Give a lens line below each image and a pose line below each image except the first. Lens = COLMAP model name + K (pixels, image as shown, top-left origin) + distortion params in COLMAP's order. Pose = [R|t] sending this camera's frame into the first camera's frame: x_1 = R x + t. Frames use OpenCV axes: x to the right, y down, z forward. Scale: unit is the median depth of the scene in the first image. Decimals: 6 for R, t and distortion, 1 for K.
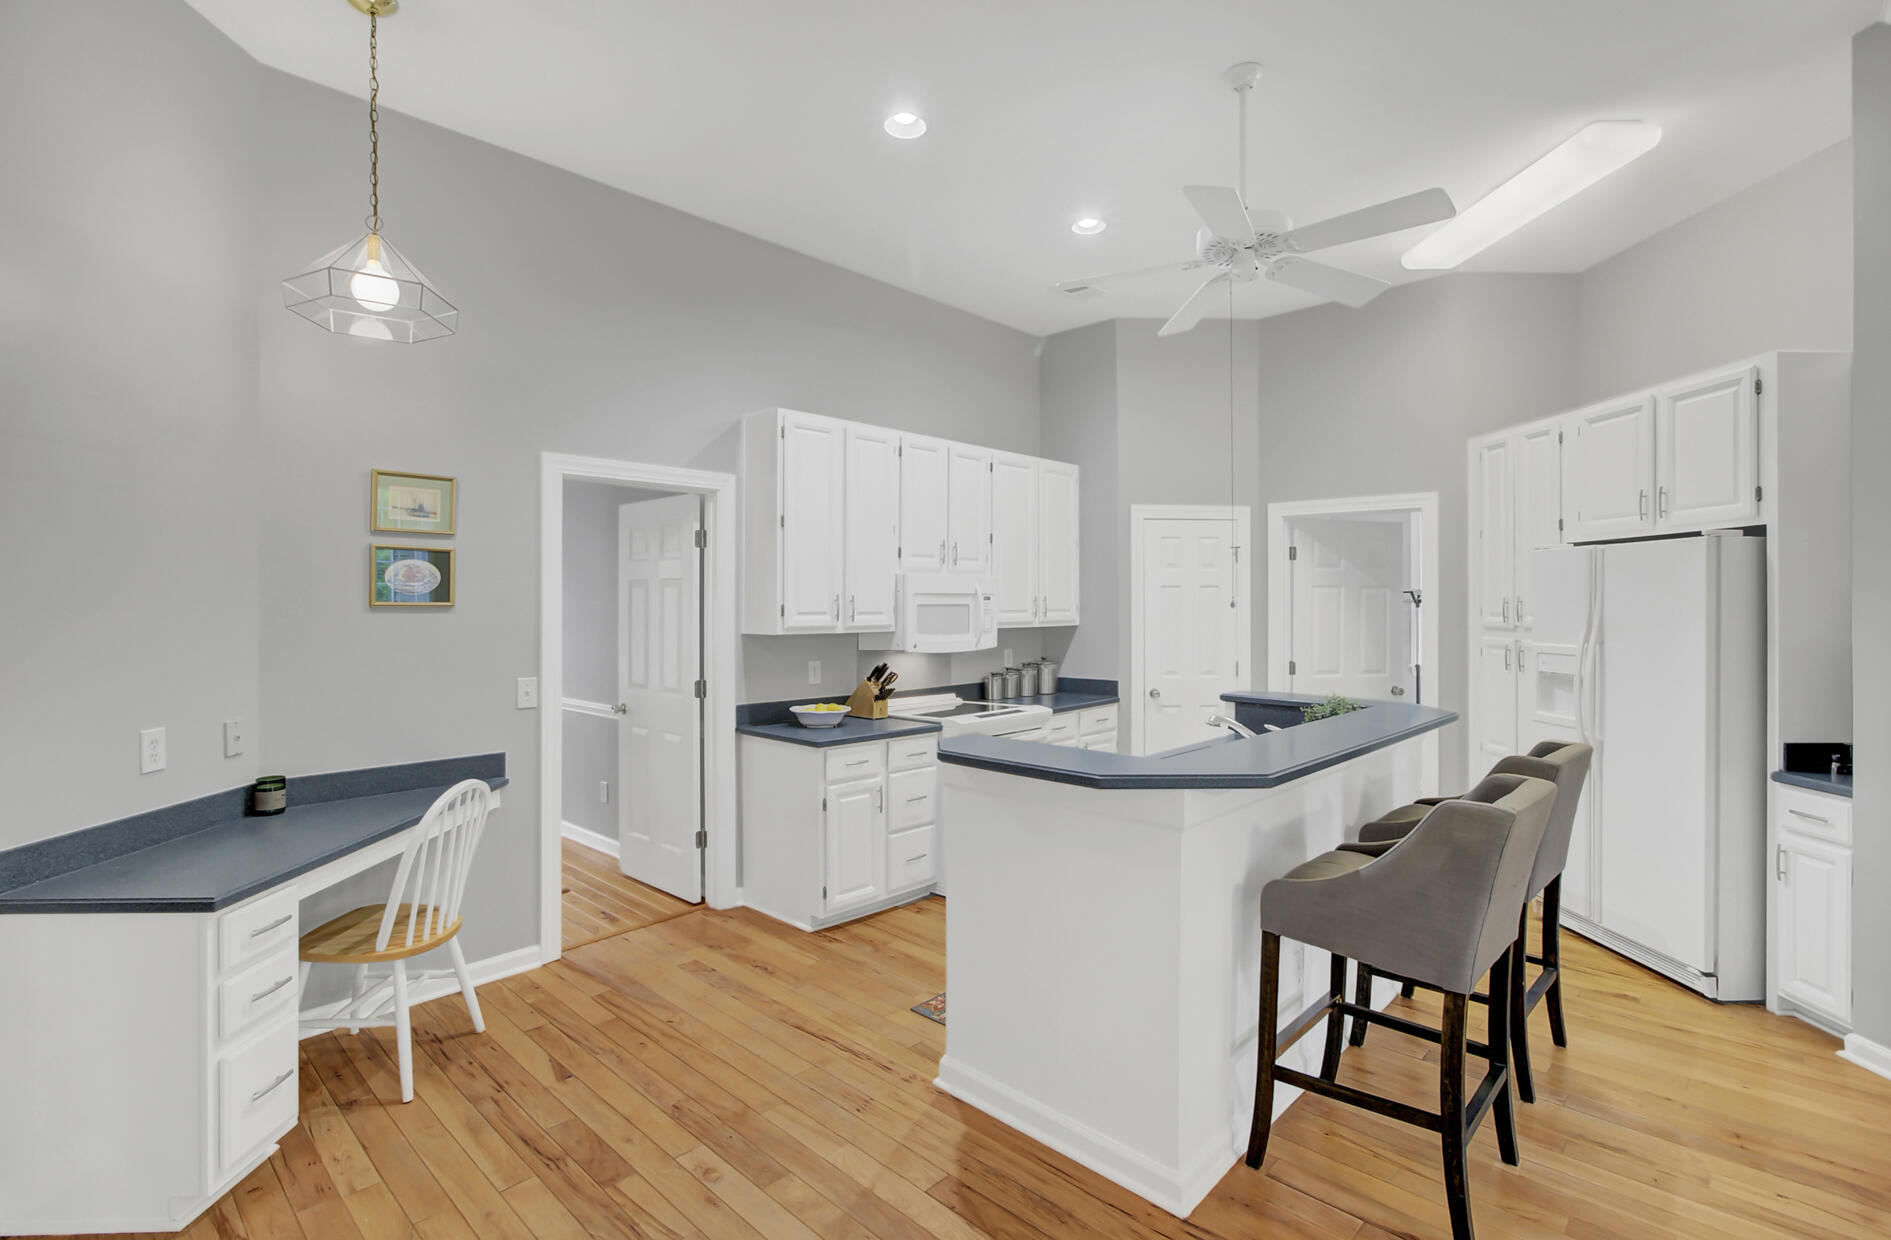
lens RADIAL K [[886.1, 0, 956.5], [0, 886.1, 607.7], [0, 0, 1]] dist [-0.002646, 0.001417]
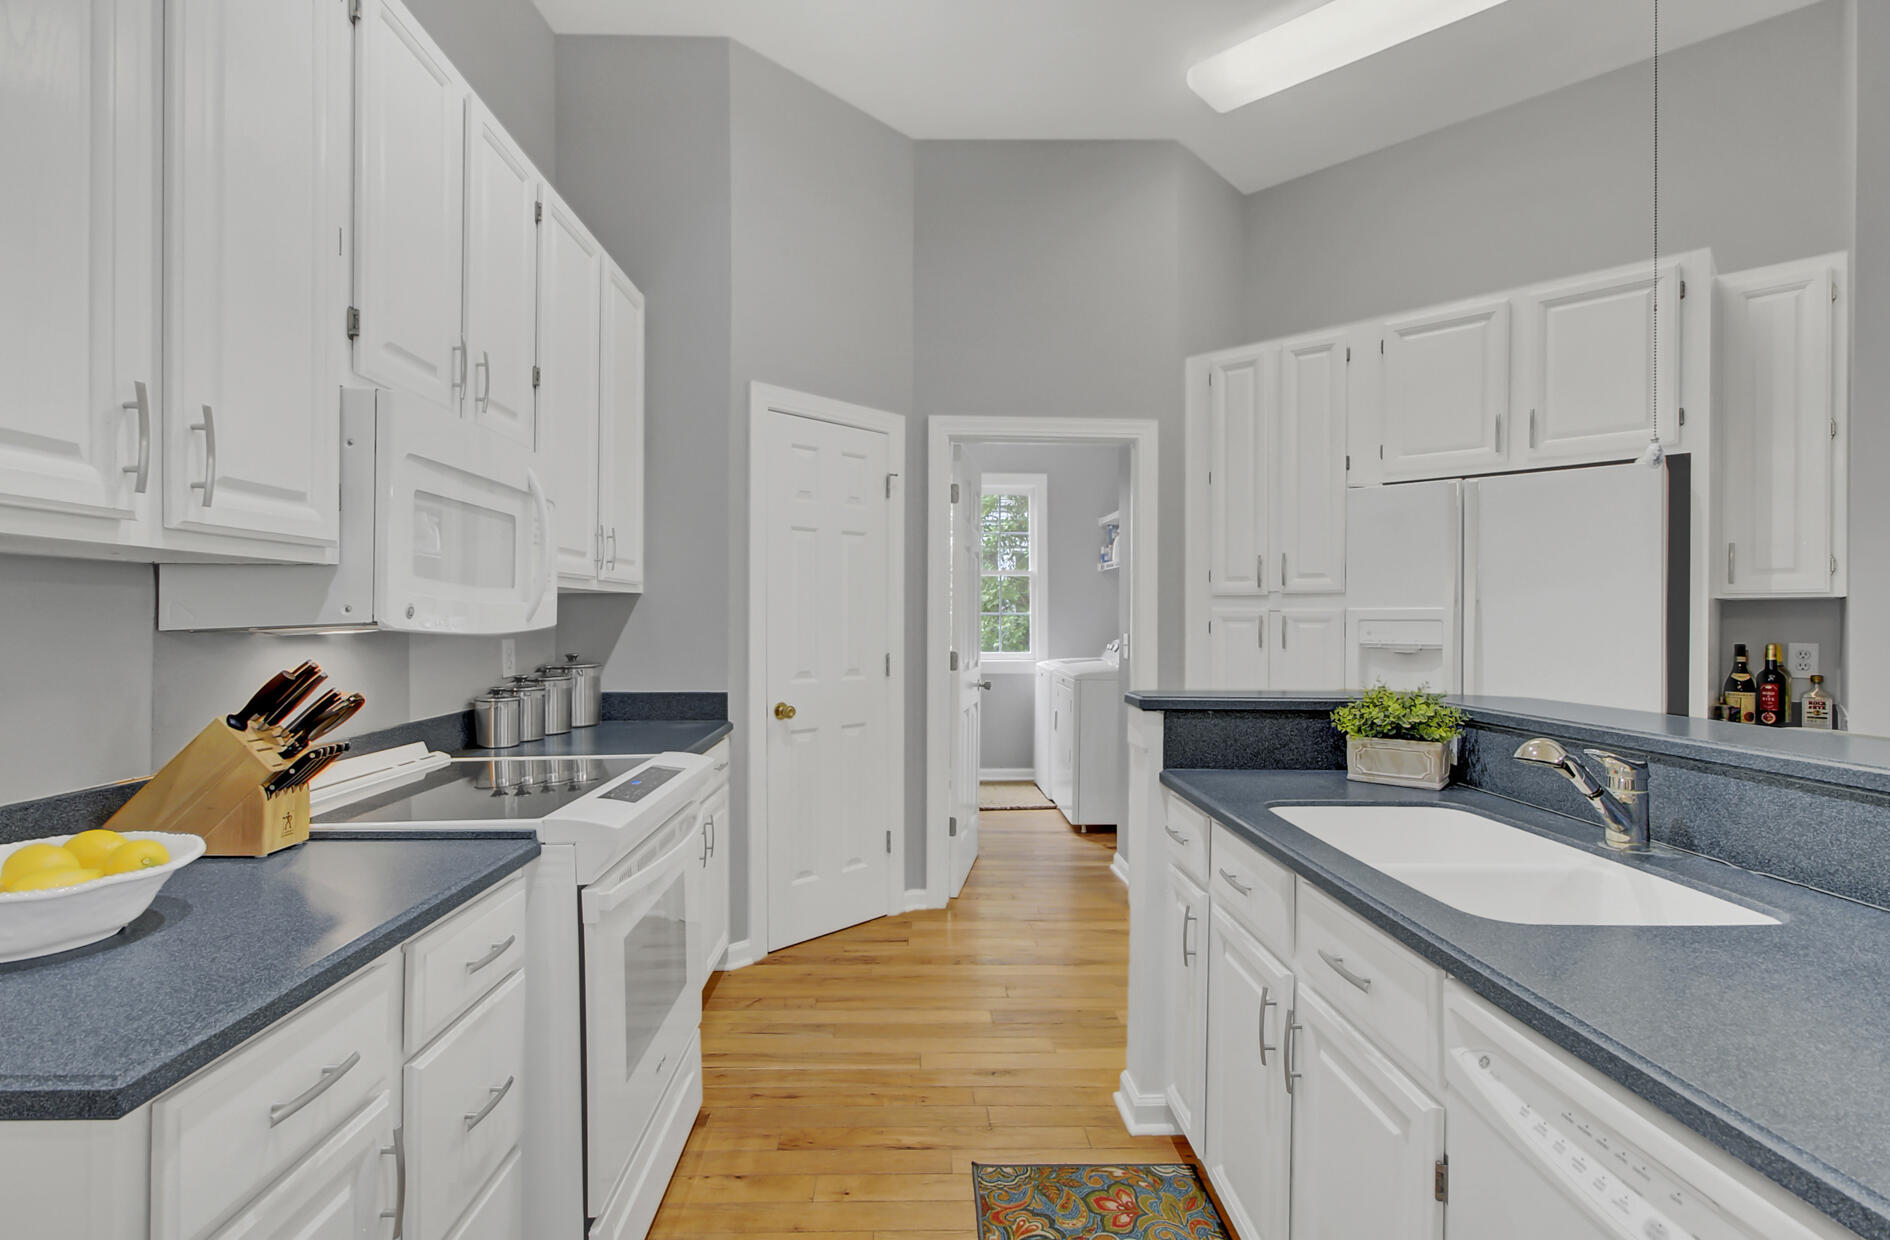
lens RADIAL K [[885.6, 0, 925.3], [0, 885.6, 611.9], [0, 0, 1]] dist [-0.002646, 0.001417]
pose [[0.725116, 0.009088, 0.688567, -0.135470], [-0.000748, 0.999923, -0.012409, 0.047686], [-0.688627, 0.008483, 0.725066, 0.628192]]
